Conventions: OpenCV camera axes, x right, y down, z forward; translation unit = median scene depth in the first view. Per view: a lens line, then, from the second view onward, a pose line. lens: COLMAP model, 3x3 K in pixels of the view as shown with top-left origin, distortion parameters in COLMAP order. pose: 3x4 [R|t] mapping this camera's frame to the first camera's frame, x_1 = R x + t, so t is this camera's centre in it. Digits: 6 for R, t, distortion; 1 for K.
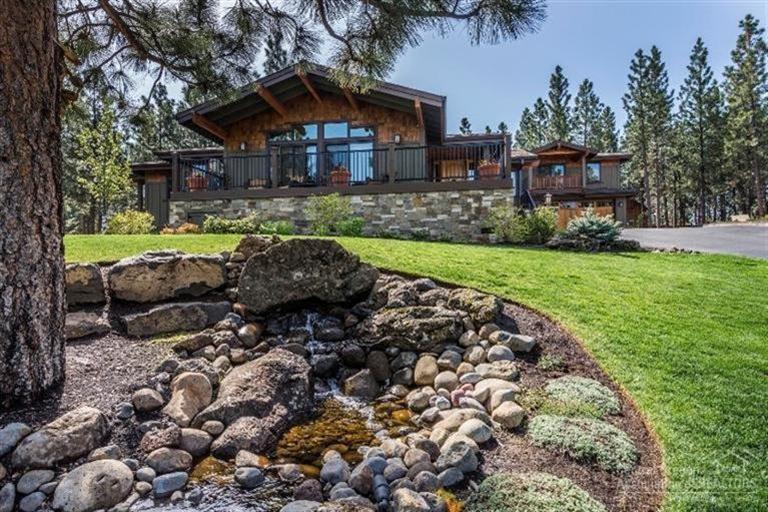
lens RADIAL K [[426.3, 0, 382.4], [0, 426.3, 256.2], [0, 0, 1]] dist [-0.001587, -0.000200]
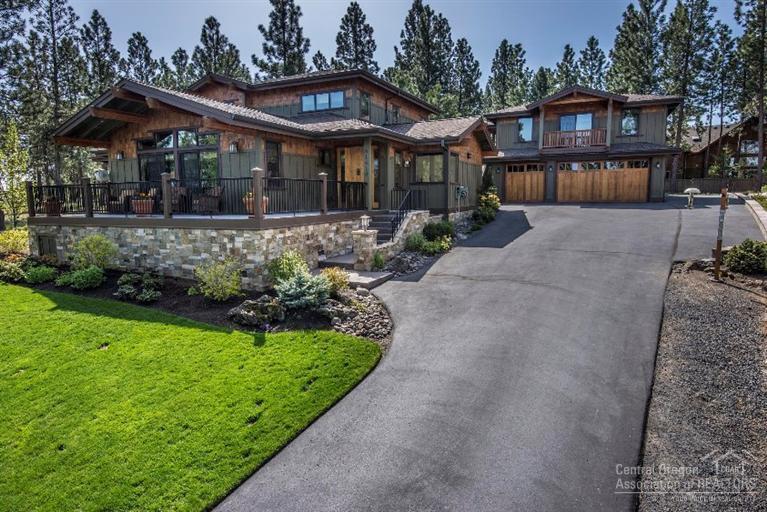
lens RADIAL K [[440.6, 0, 382.0], [0, 440.6, 254.9], [0, 0, 1]] dist [-0.006773, -0.004346]
pose [[0.955543, 0.039687, -0.292168, 0.805720], [0.010223, 0.985845, 0.167350, -0.254016], [0.294674, -0.162897, 0.941611, 0.186686]]
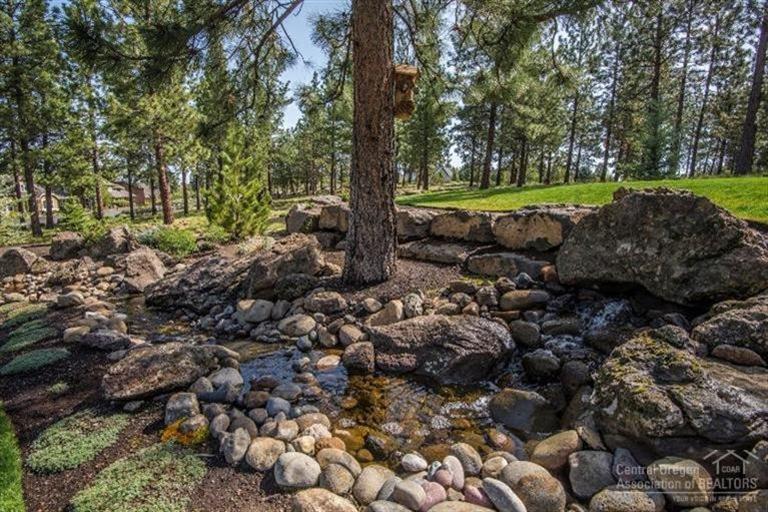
lens RADIAL K [[367.8, 0, 381.6], [0, 367.8, 254.3], [0, 0, 1]] dist [-0.001461, -0.000065]
pose [[-0.052128, 0.182209, -0.981877, 0.153353], [0.004168, 0.983245, 0.182241, -0.020575], [0.998632, 0.005408, -0.052014, 0.227351]]
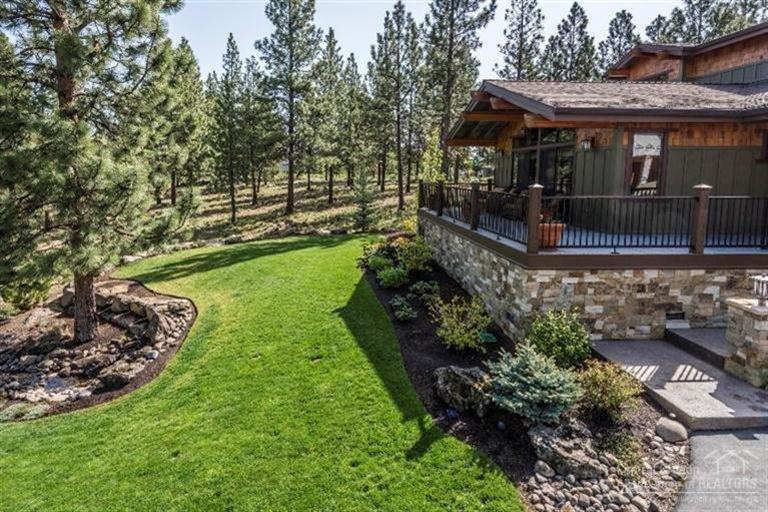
lens RADIAL K [[431.3, 0, 365.3], [0, 431.3, 213.9], [0, 0, 1]] dist [0.023031, -0.000469]
pose [[0.216318, 0.109468, -0.970167, 0.862830], [0.012866, 0.993288, 0.114946, -0.314276], [0.976238, -0.037347, 0.213458, 0.603716]]
